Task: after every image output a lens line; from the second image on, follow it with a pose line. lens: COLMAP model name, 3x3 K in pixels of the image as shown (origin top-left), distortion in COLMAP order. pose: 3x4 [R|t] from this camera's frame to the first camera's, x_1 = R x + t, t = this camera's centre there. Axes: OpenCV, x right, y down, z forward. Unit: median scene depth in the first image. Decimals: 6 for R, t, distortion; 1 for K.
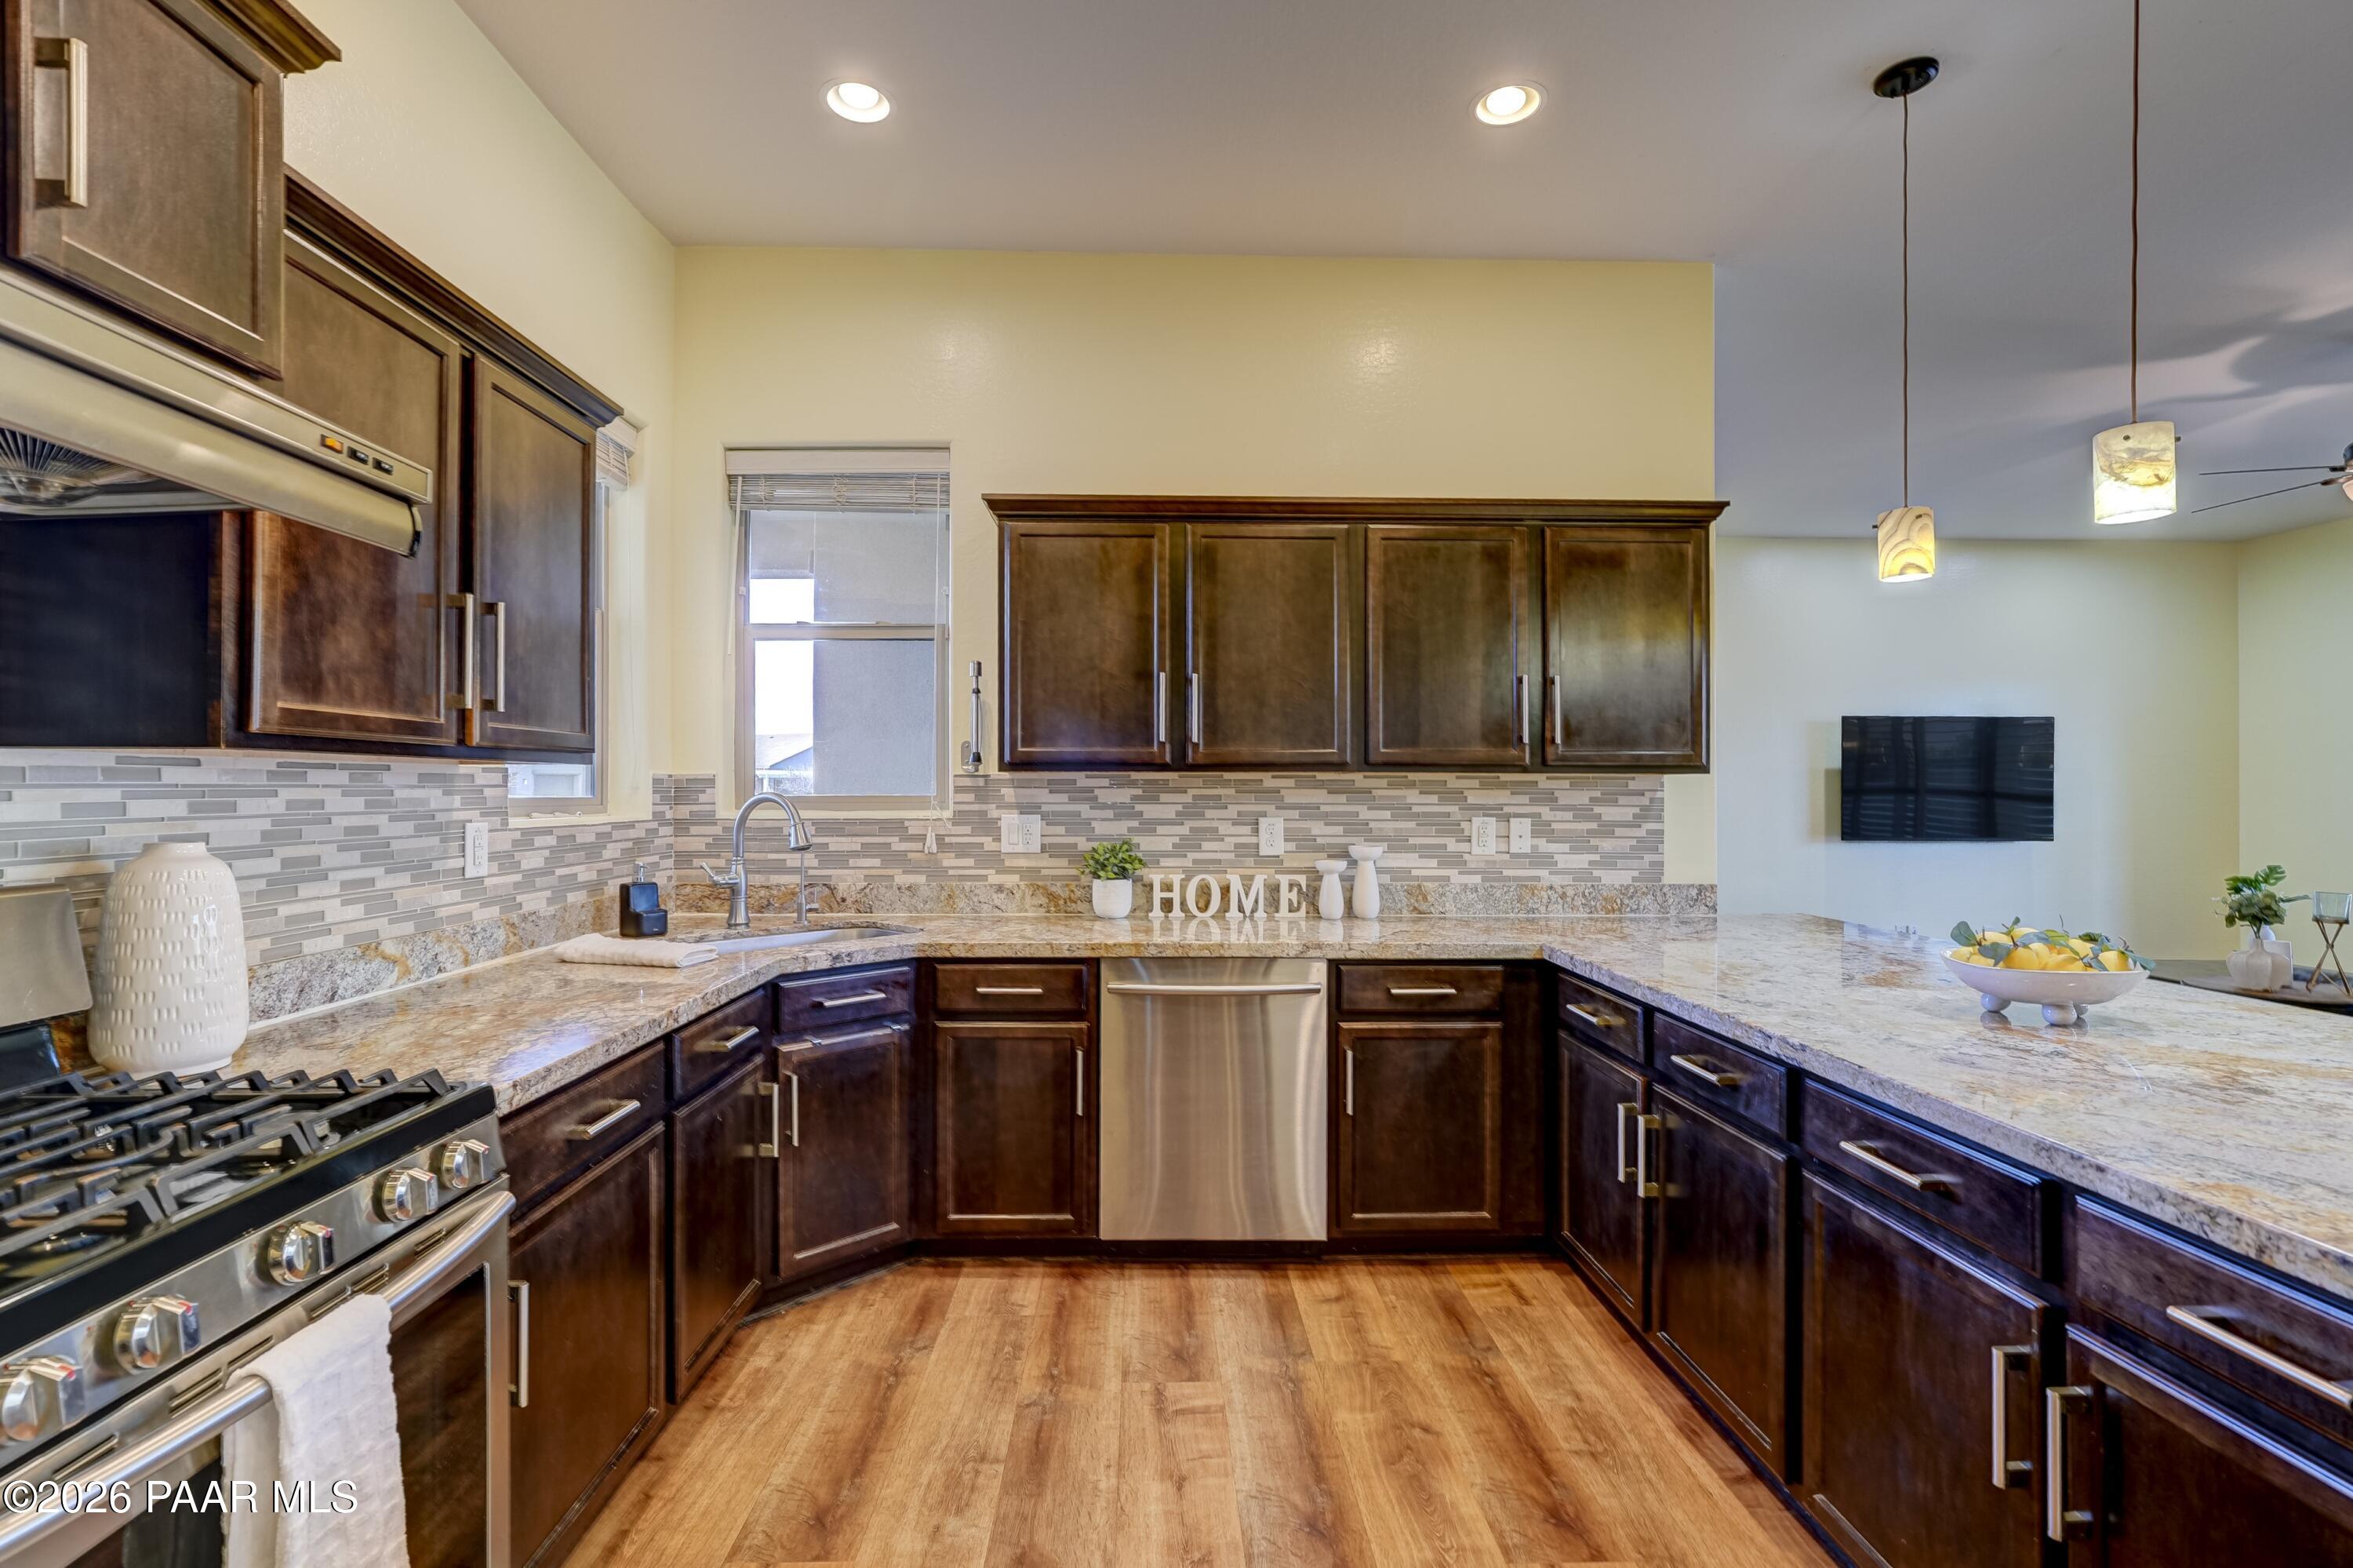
lens RADIAL K [[1105.8, 0, 1164.7], [0, 1105.8, 788.2], [0, 0, 1]] dist [-0.012380, 0.000292]
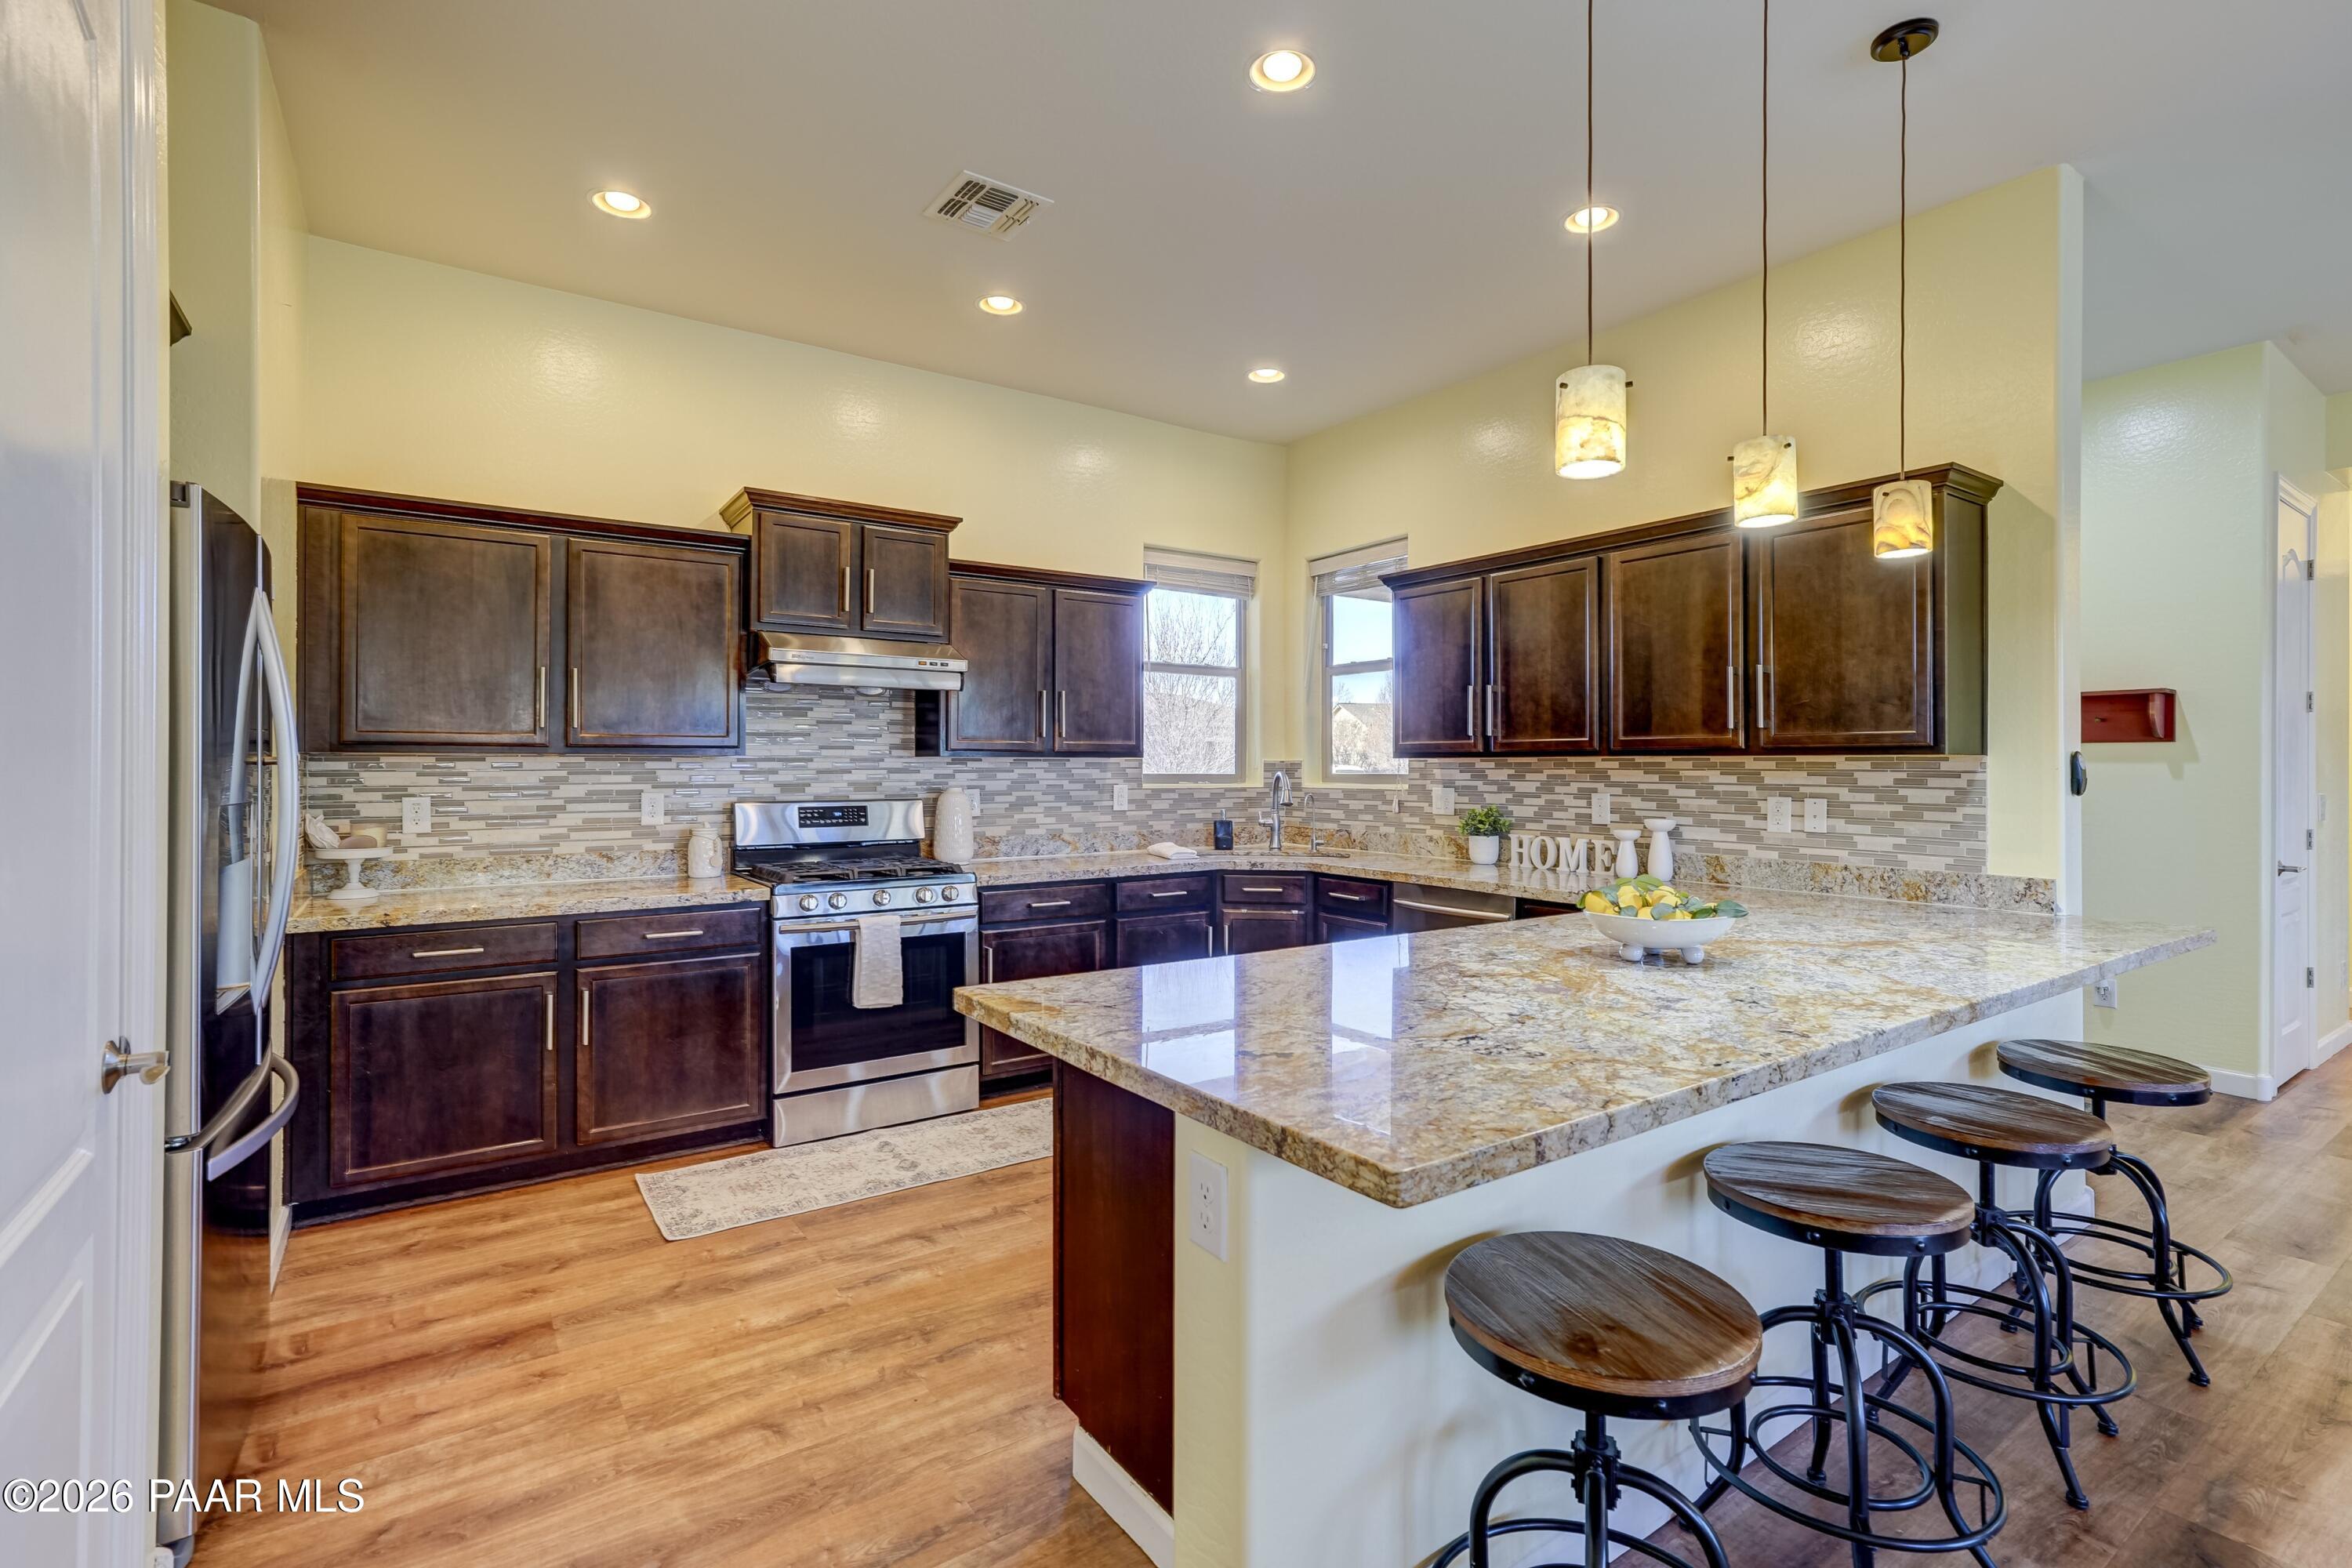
lens RADIAL K [[1074.5, 0, 1173.4], [0, 1074.5, 764.3], [0, 0, 1]] dist [-0.015578, 0.017258]
pose [[0.555320, -0.002964, -0.831631, 0.901596], [-0.000091, 0.999993, -0.003624, -0.001287], [0.831637, 0.002088, 0.555316, -0.057659]]
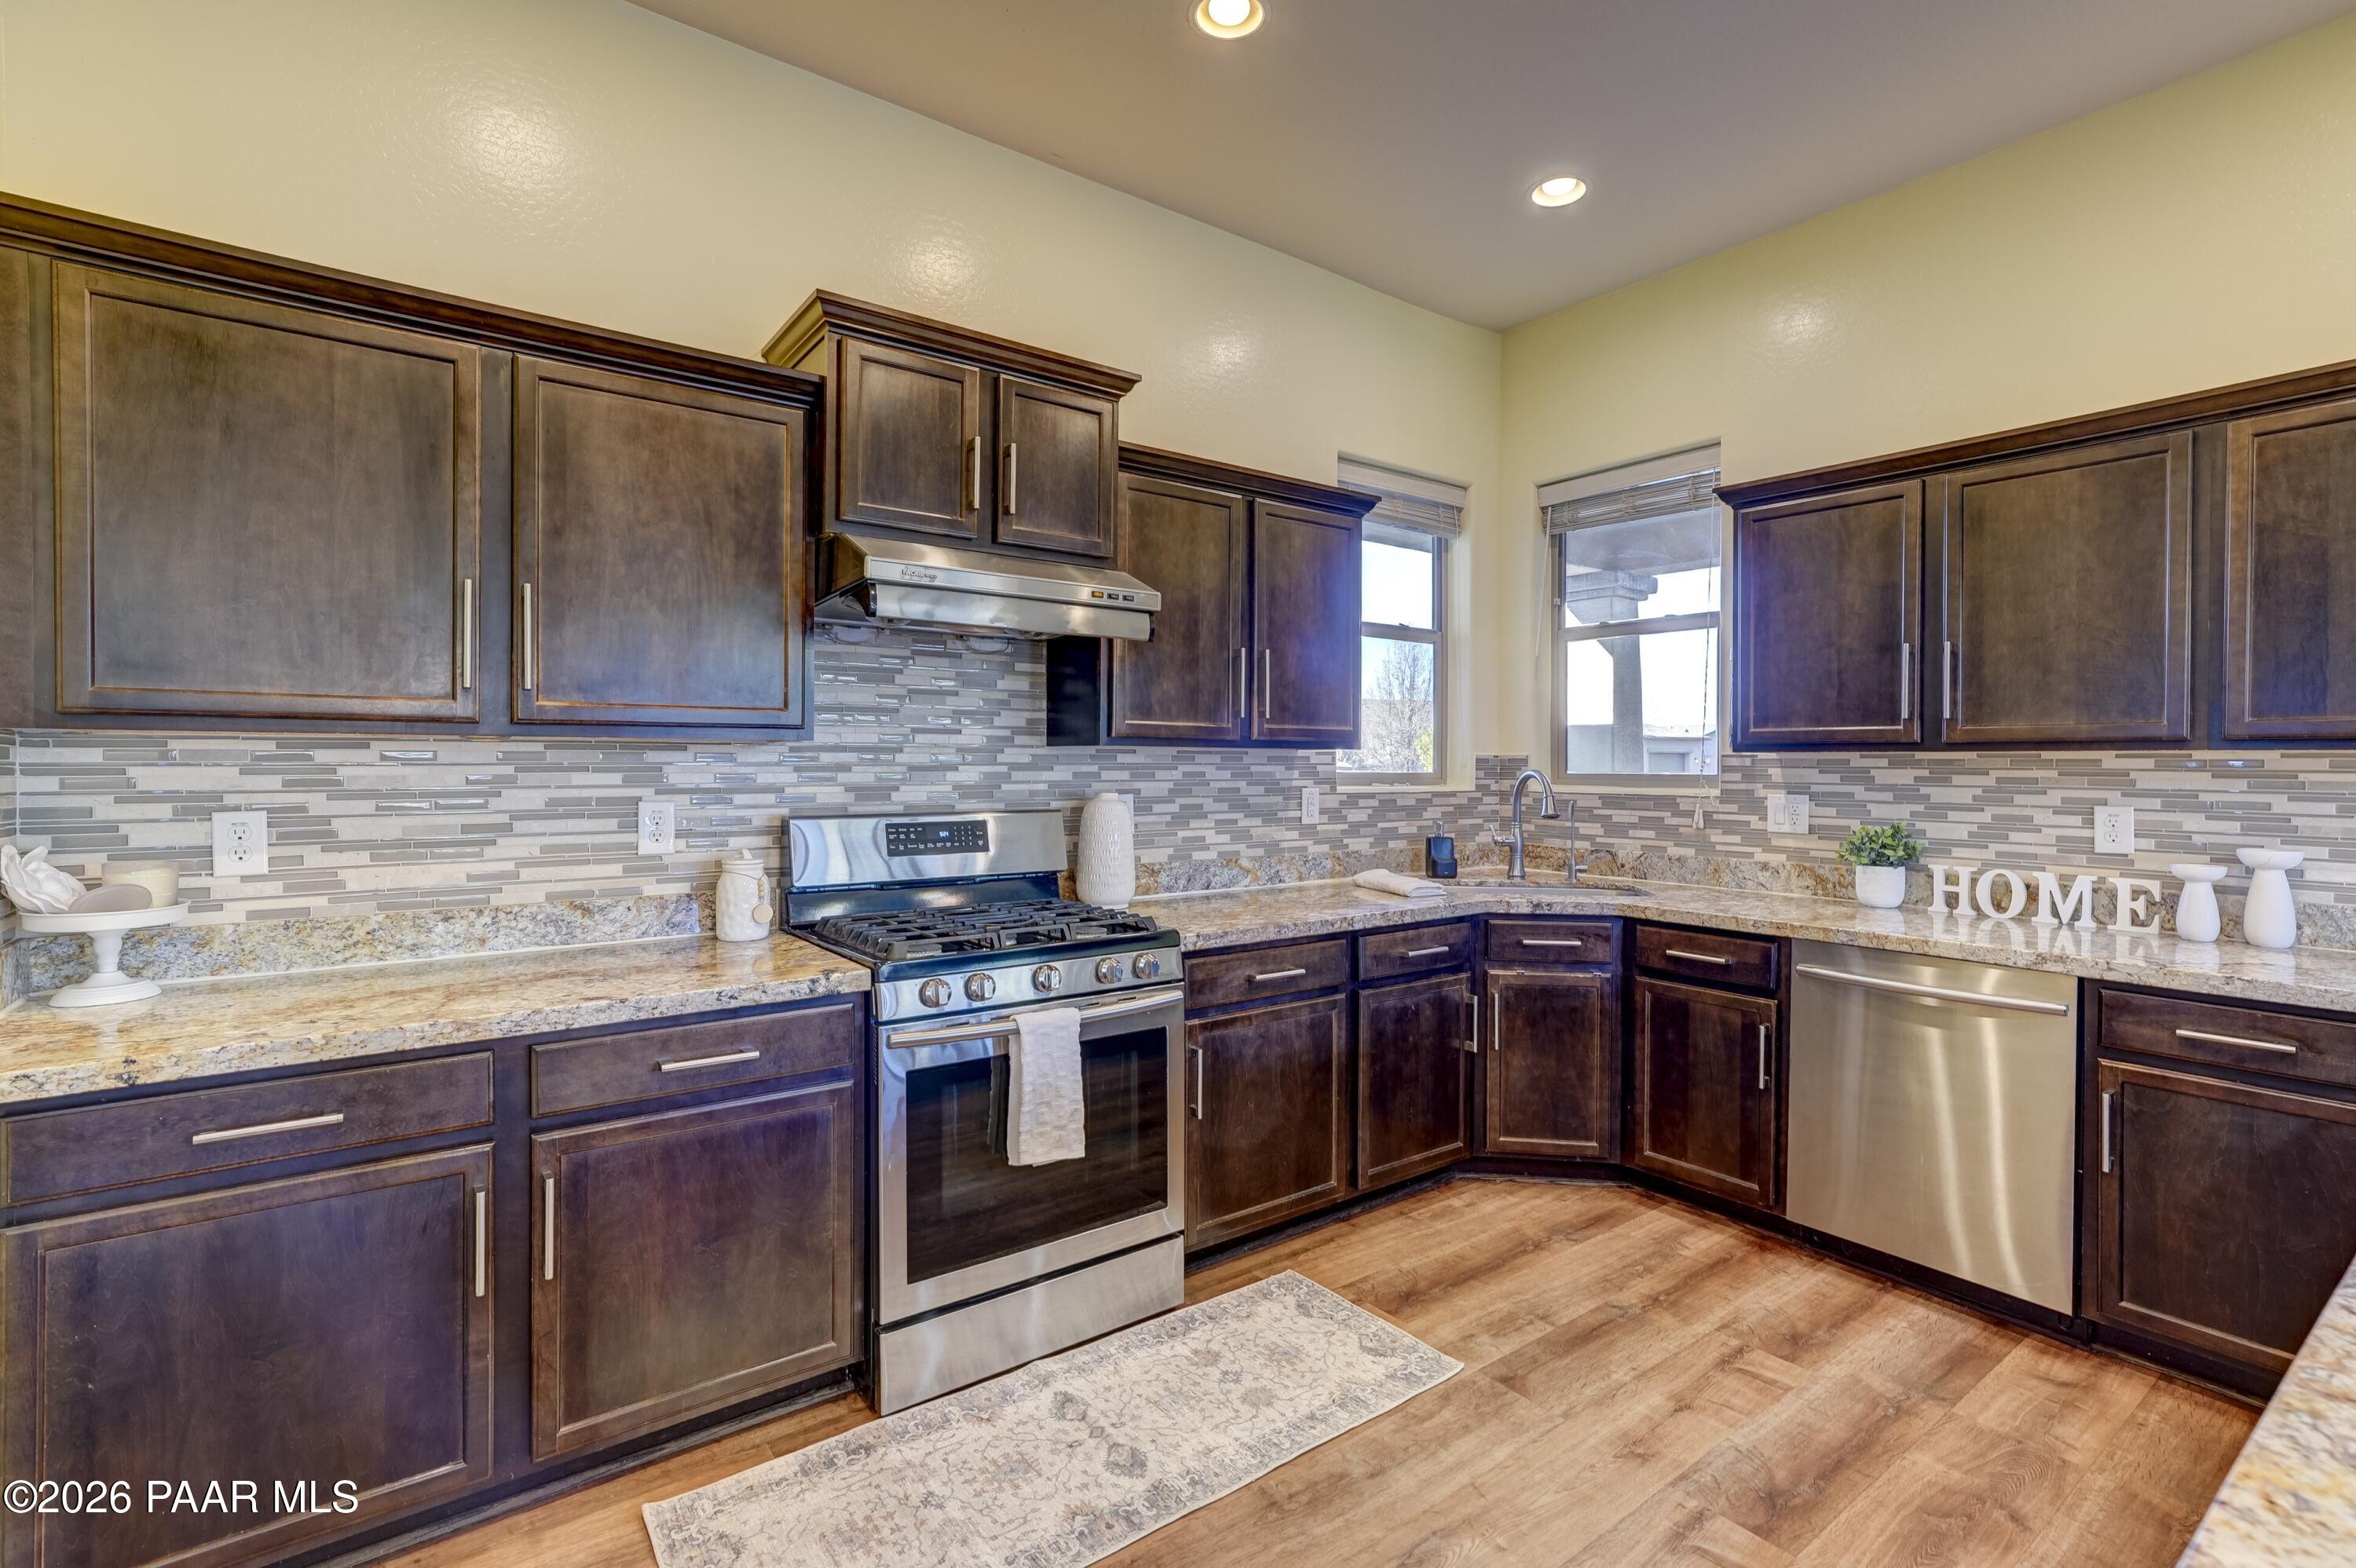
lens RADIAL K [[1077.6, 0, 1176.6], [0, 1077.6, 774.6], [0, 0, 1]] dist [-0.010686, 0.012061]
pose [[0.582163, 0.011659, -0.812988, 0.369558], [-0.004815, 0.999929, 0.010893, -0.002180], [0.813058, -0.002427, 0.582178, -0.014607]]
